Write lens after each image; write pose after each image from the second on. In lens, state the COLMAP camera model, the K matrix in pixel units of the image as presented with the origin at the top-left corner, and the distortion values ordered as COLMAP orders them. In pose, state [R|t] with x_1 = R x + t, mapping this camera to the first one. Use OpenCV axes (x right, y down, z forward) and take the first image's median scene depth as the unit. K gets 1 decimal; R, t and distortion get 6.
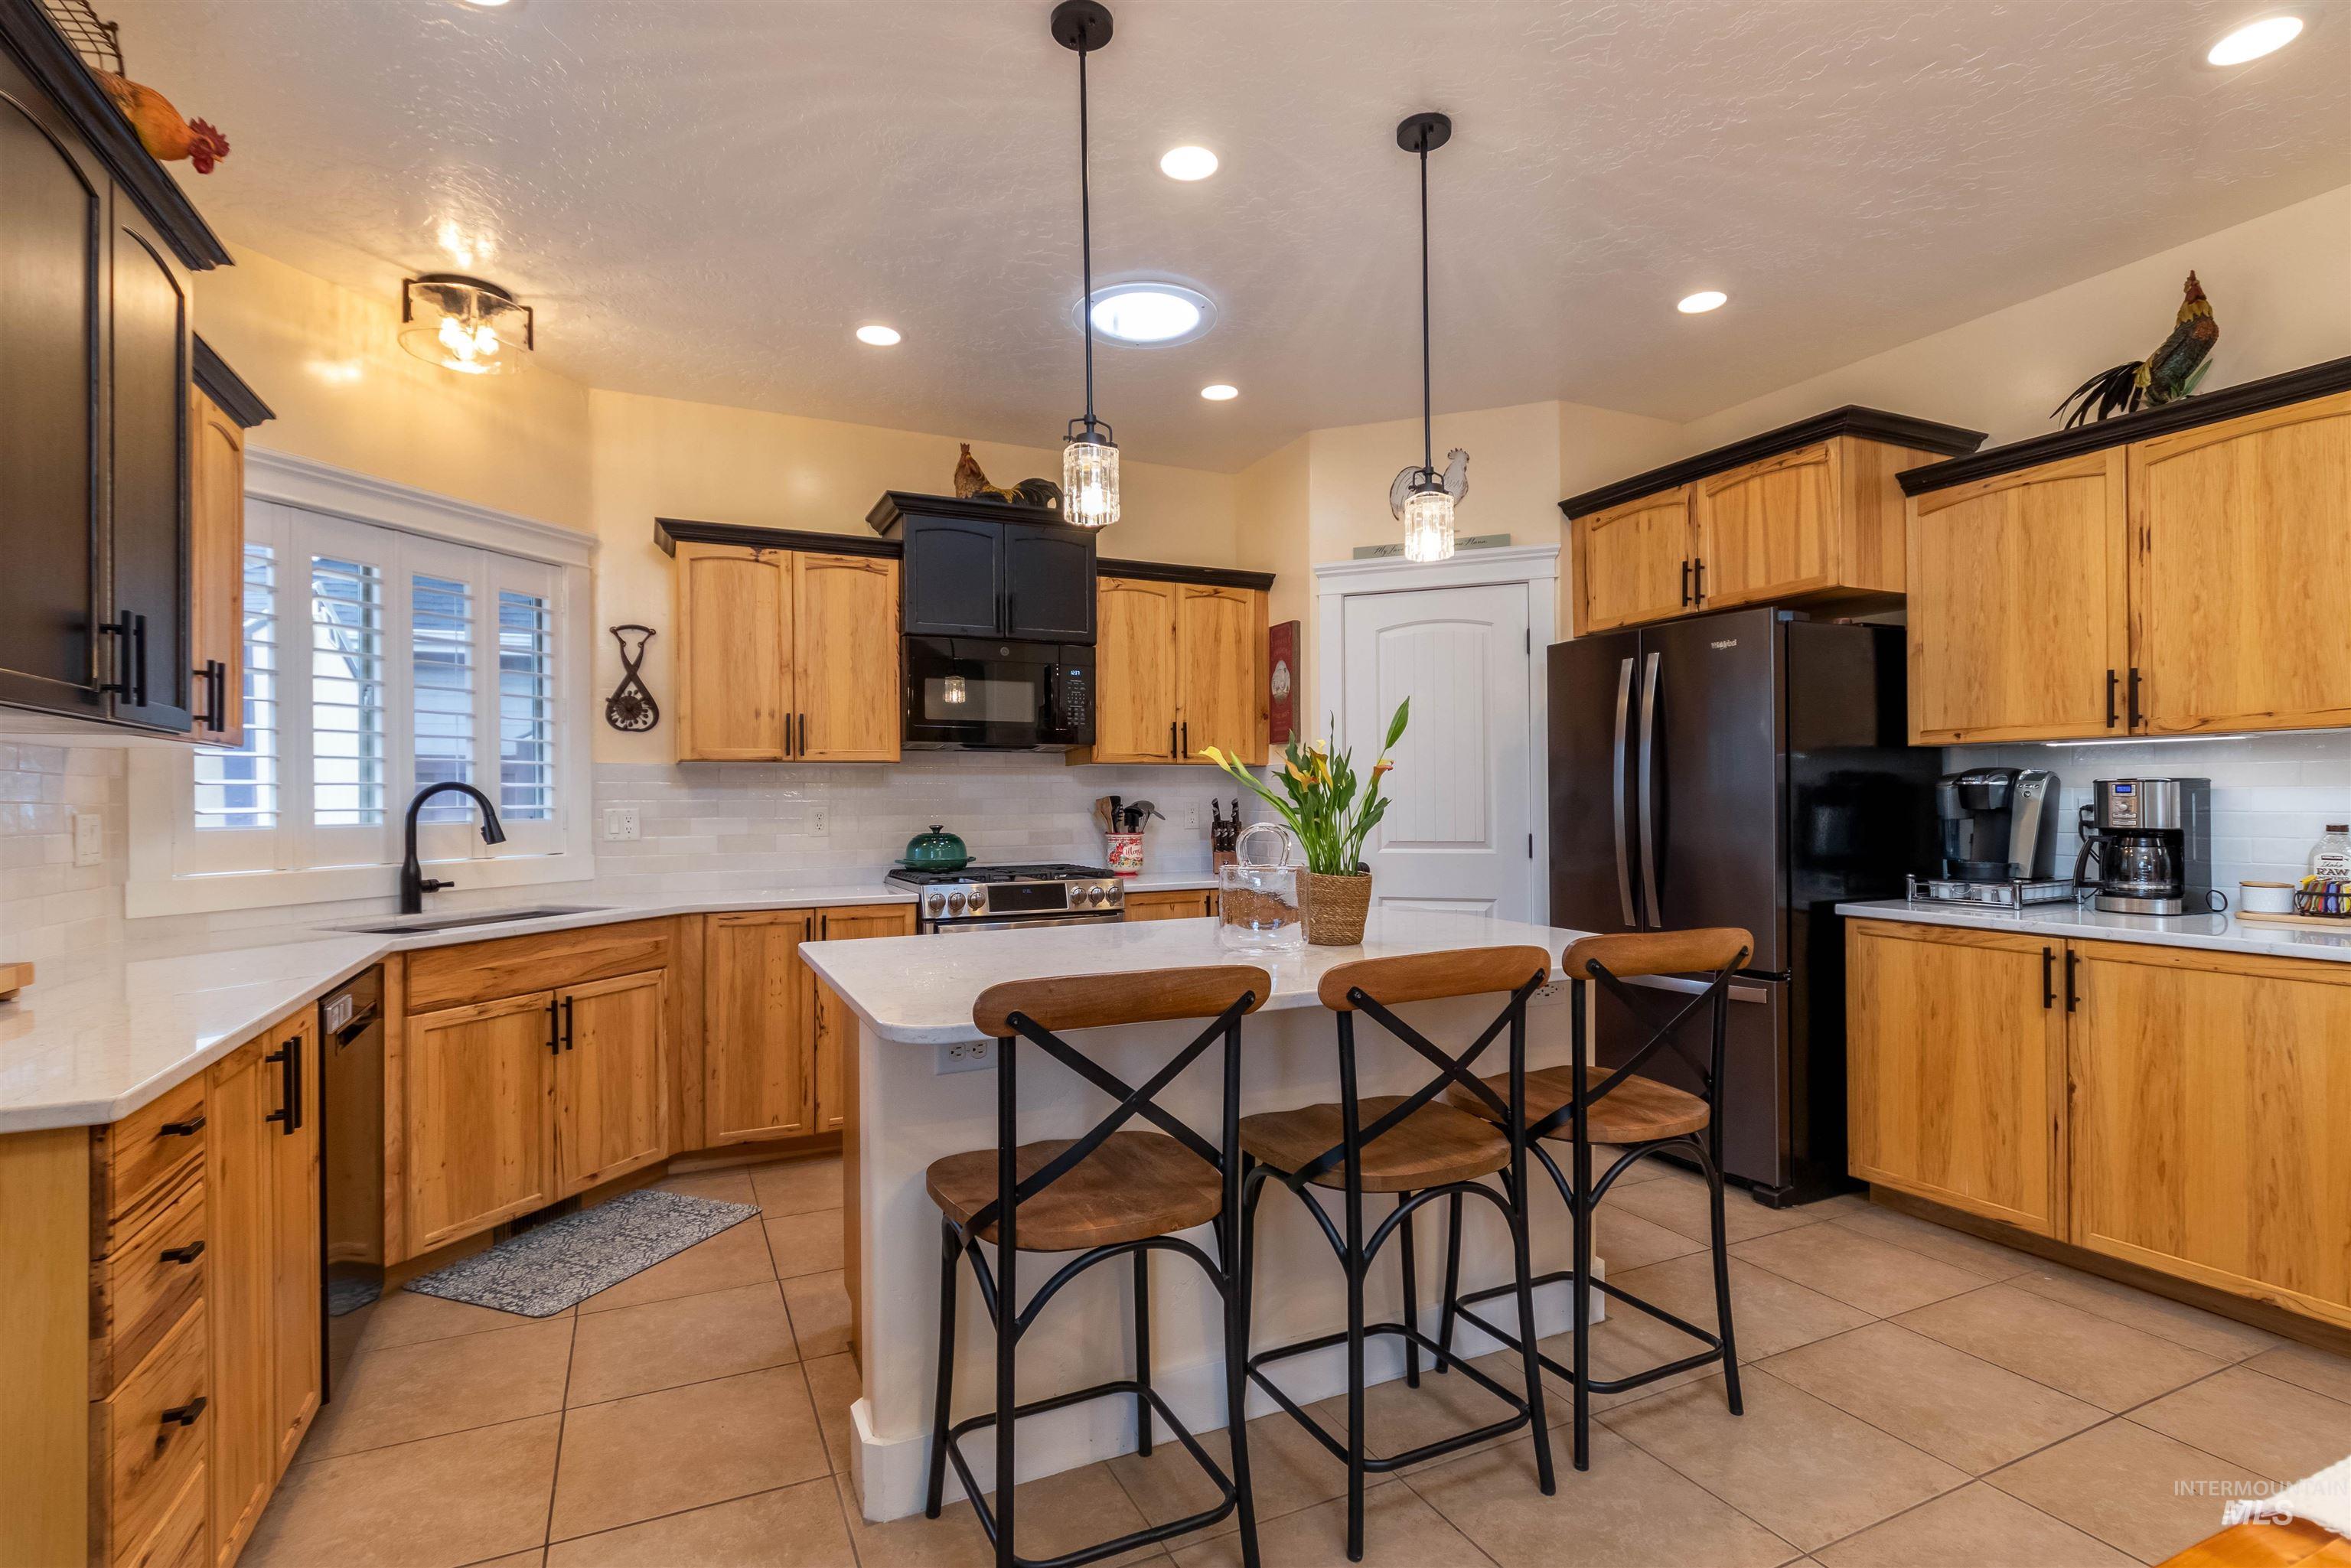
lens RADIAL K [[1043.3, 0, 1089.6], [0, 1043.3, 796.2], [0, 0, 1]] dist [0.002529, 0.000096]
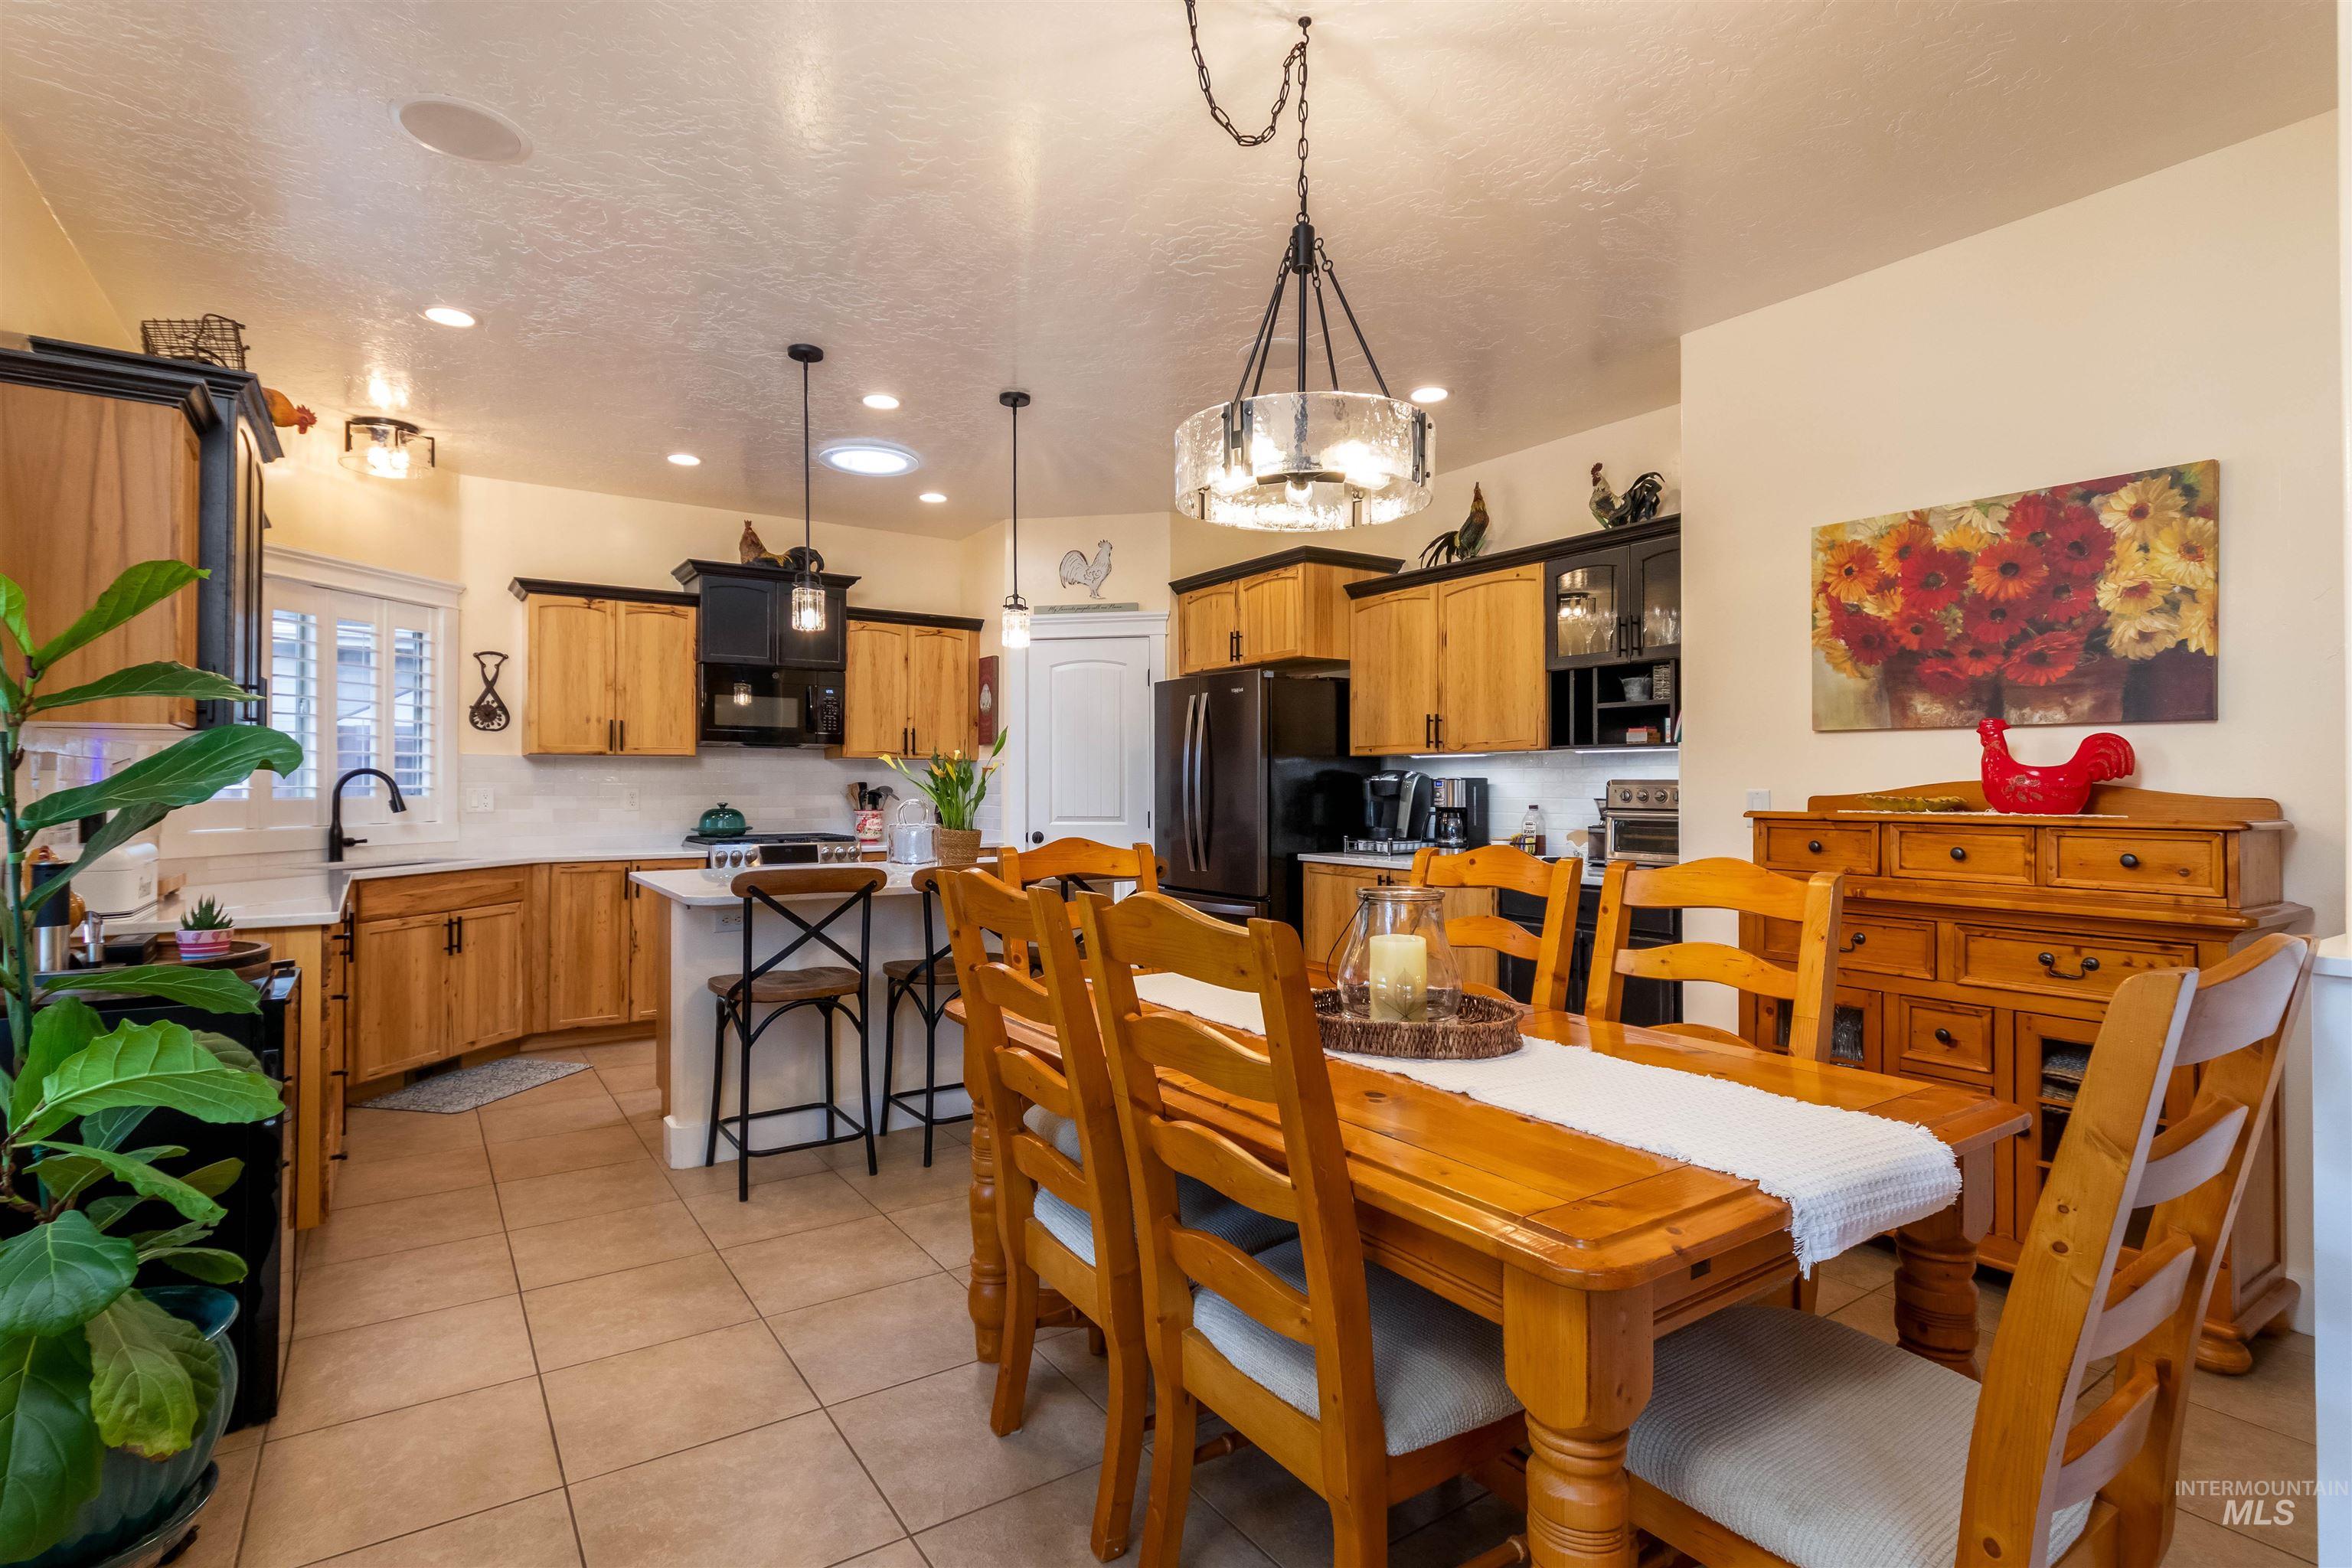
lens RADIAL K [[1076.1, 0, 1045.0], [0, 1076.1, 772.4], [0, 0, 1]] dist [-0.004080, -0.000425]
pose [[0.990835, 0.010376, 0.134680, 0.092379], [-0.009189, 0.999913, -0.009433, -0.002633], [-0.134766, 0.008109, 0.990844, -0.514205]]
